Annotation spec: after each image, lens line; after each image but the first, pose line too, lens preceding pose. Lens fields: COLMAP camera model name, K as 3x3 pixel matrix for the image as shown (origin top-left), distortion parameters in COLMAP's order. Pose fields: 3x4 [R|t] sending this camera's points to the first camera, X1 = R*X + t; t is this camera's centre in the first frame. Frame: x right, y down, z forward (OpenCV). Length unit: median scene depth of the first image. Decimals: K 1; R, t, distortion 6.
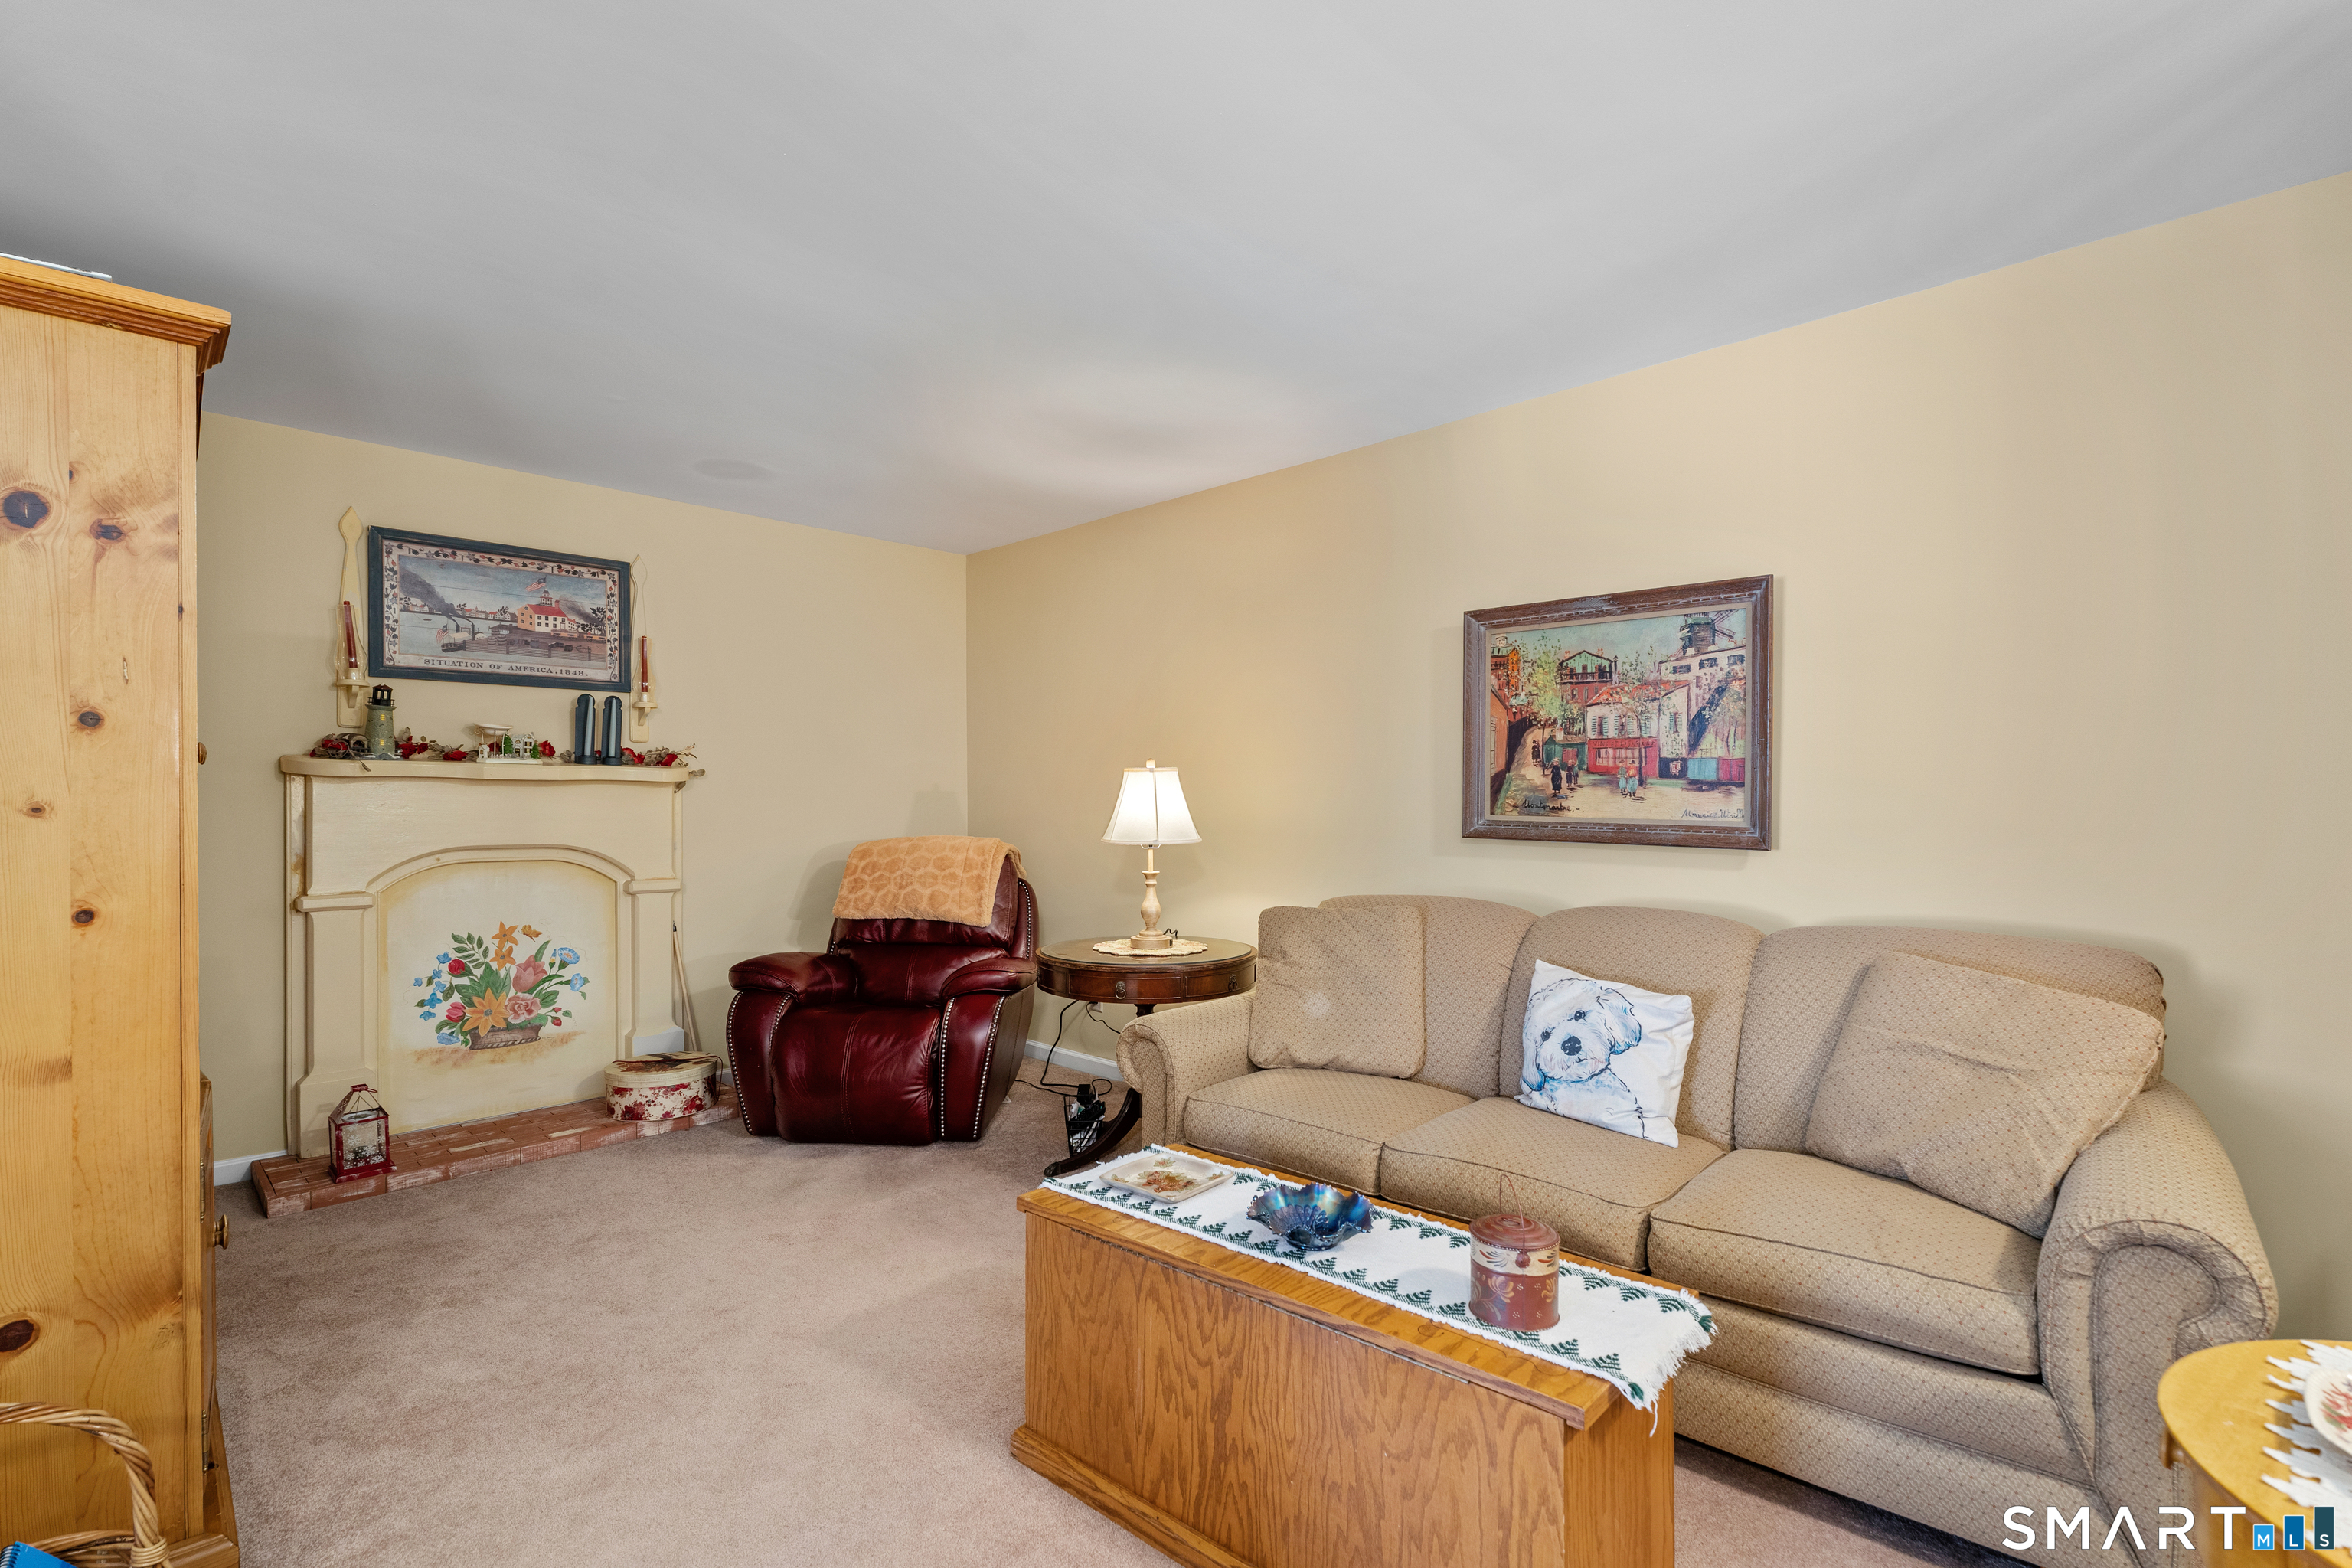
lens RADIAL K [[1062.1, 0, 1175.9], [0, 1062.1, 785.8], [0, 0, 1]] dist [0.002245, 0.000151]
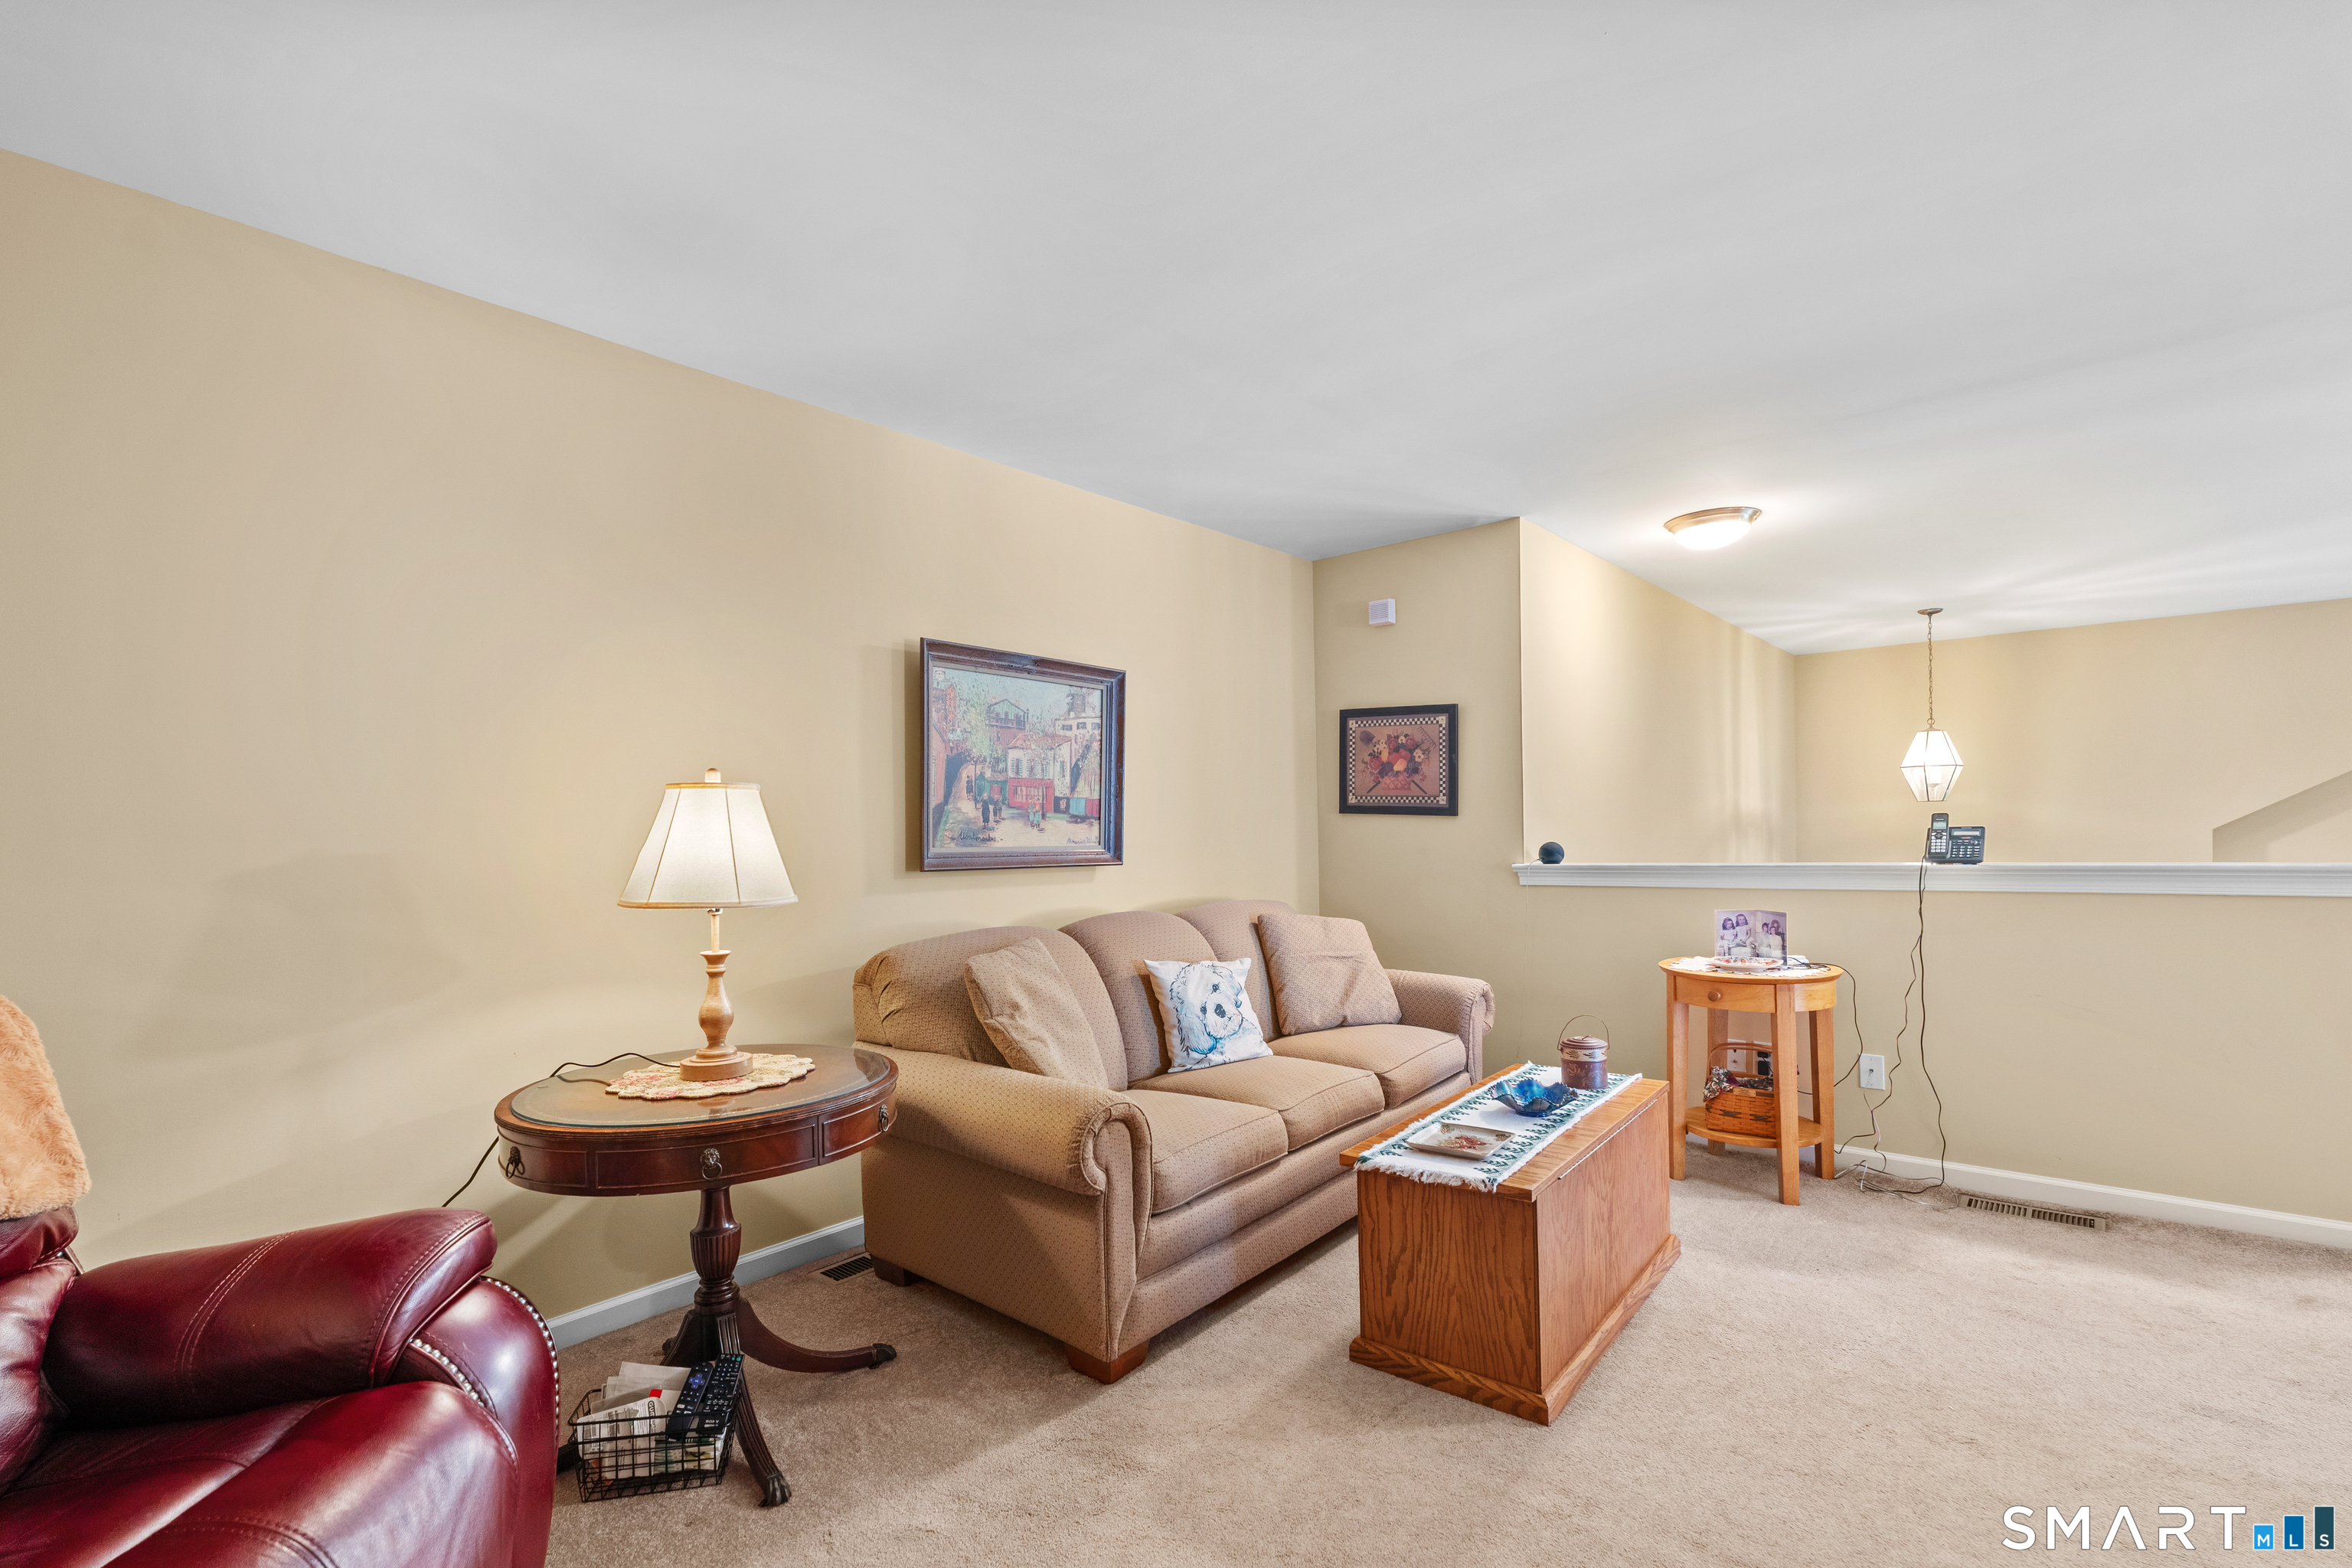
lens RADIAL K [[1062.1, 0, 1175.2], [0, 1062.1, 826.8], [0, 0, 1]] dist [0.002245, 0.000151]
pose [[-0.067037, 0.000912, 0.997750, -0.765639], [0.003736, 0.999993, -0.000663, 0.010047], [-0.997744, 0.003684, -0.067040, 0.911222]]
